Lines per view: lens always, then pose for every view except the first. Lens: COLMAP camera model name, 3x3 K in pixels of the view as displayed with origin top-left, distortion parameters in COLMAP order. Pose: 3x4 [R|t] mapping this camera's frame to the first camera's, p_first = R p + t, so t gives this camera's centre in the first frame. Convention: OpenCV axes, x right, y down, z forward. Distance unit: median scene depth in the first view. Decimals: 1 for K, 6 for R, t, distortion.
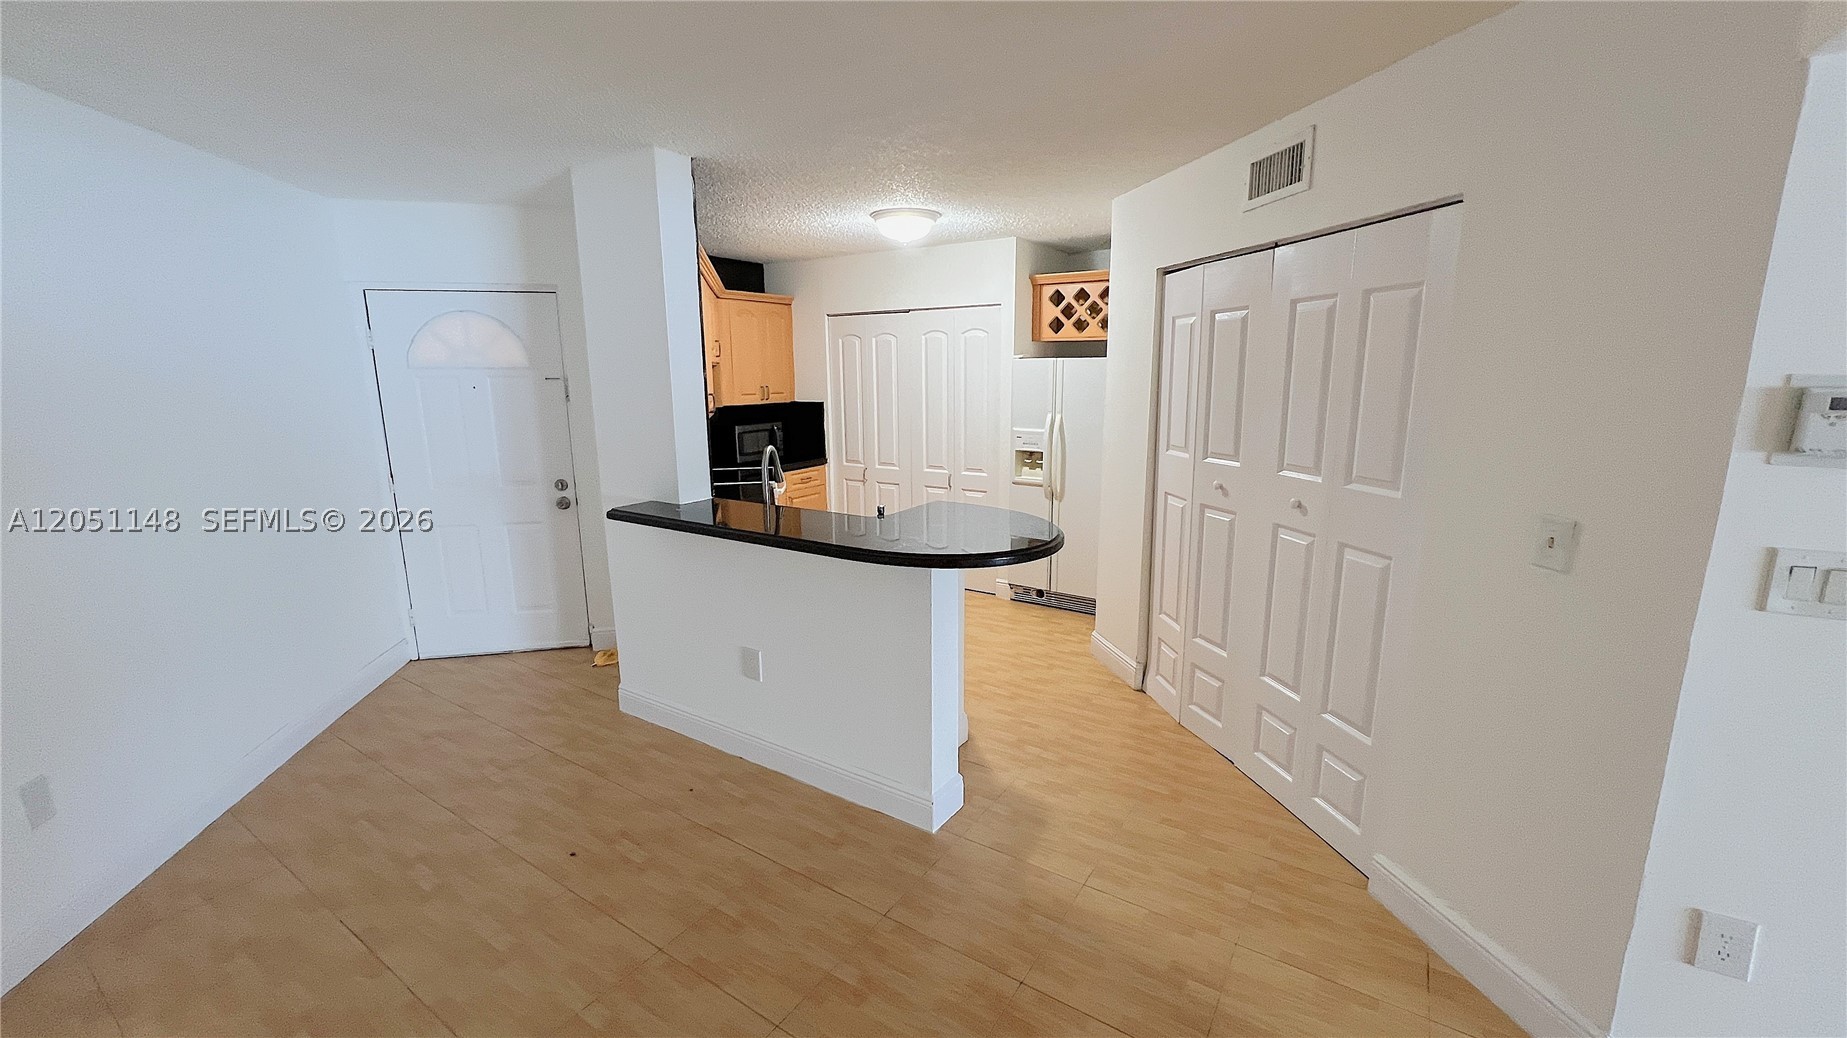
lens RADIAL K [[737.3, 0, 920.1], [0, 737.3, 521.5], [0, 0, 1]] dist [-0.000556, -0.000193]
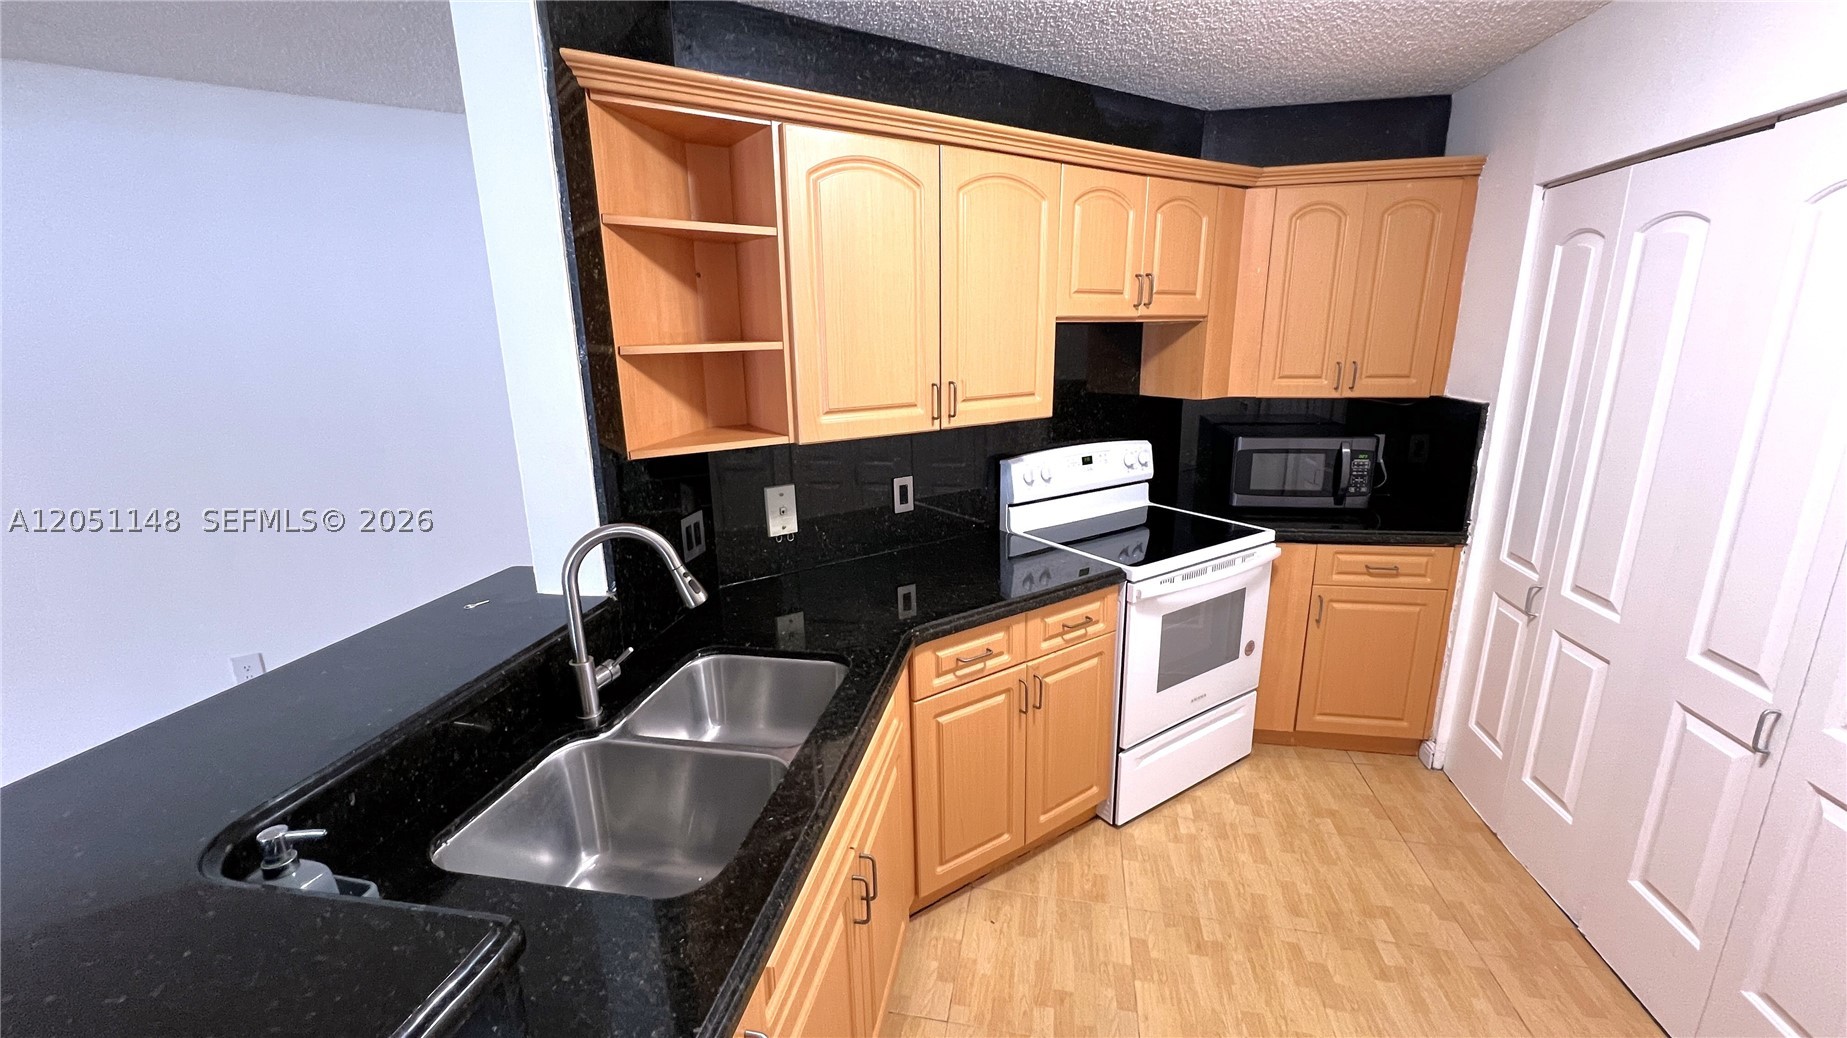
lens RADIAL K [[737.3, 0, 920.1], [0, 737.3, 521.5], [0, 0, 1]] dist [-0.000556, -0.000193]
pose [[0.374936, 0.236108, -0.896480, 0.143374], [-0.168259, 0.968294, 0.184651, -0.124509], [0.911654, 0.081608, 0.402775, 0.563568]]
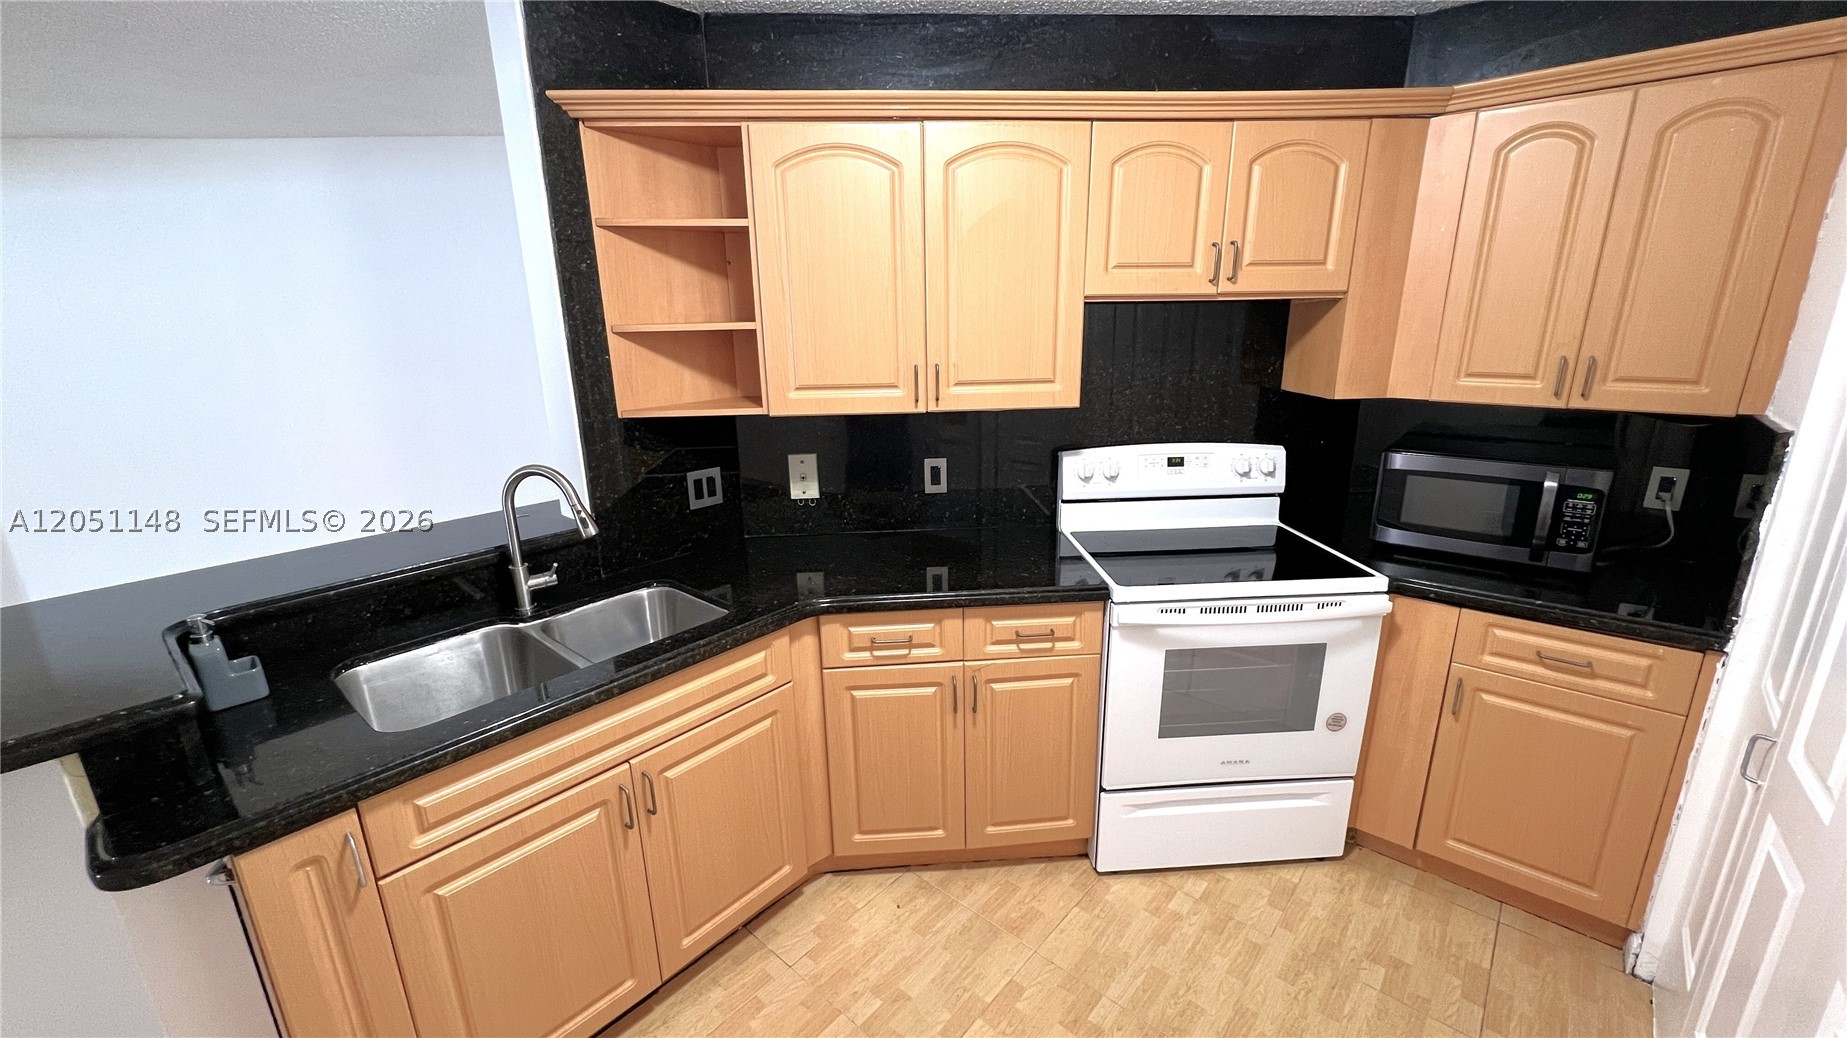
lens RADIAL K [[737.3, 0, 920.1], [0, 737.3, 521.5], [0, 0, 1]] dist [-0.000556, -0.000193]
pose [[-0.143080, 0.281146, -0.948939, 0.168394], [-0.175310, 0.936443, 0.303876, -0.163271], [0.974061, 0.209837, -0.084699, 0.761492]]
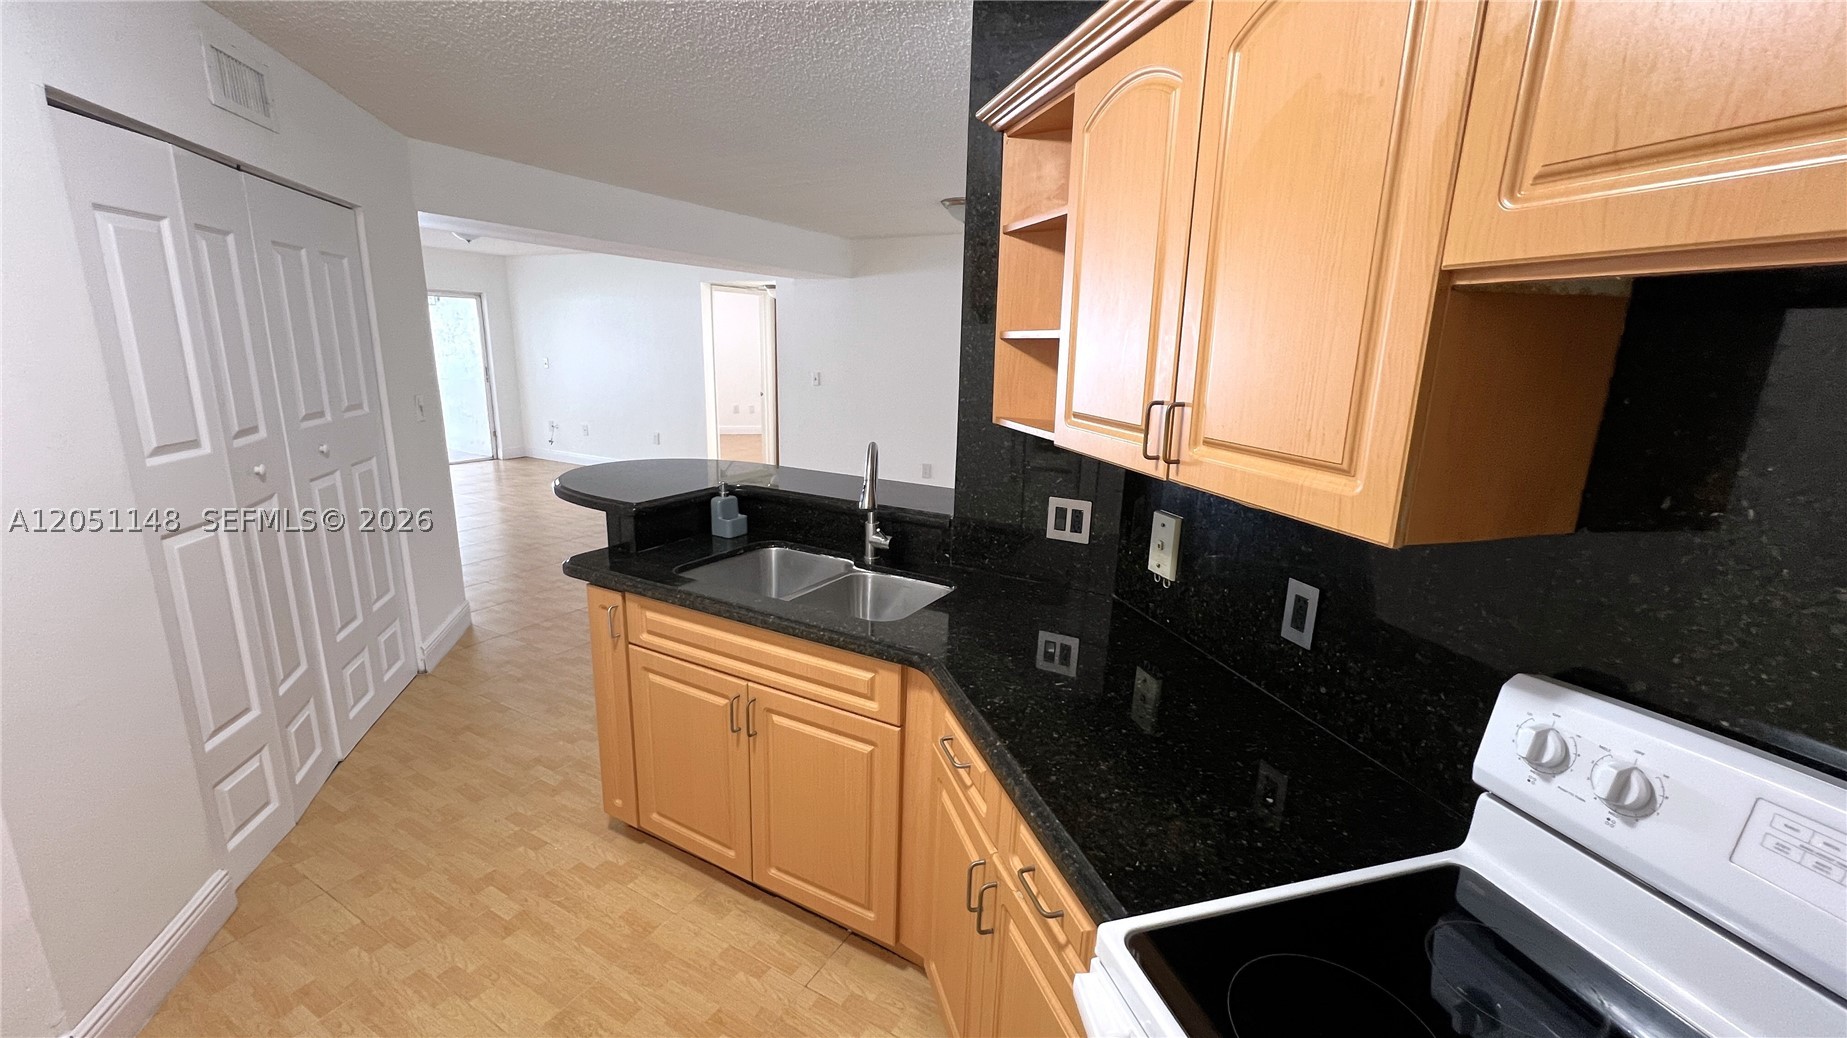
lens RADIAL K [[737.3, 0, 920.1], [0, 737.3, 521.5], [0, 0, 1]] dist [-0.000556, -0.000193]
pose [[-0.998217, -0.002865, -0.059623, -0.114114], [-0.027733, 0.906760, 0.420734, -0.183343], [0.052858, 0.421637, -0.905223, 0.926815]]
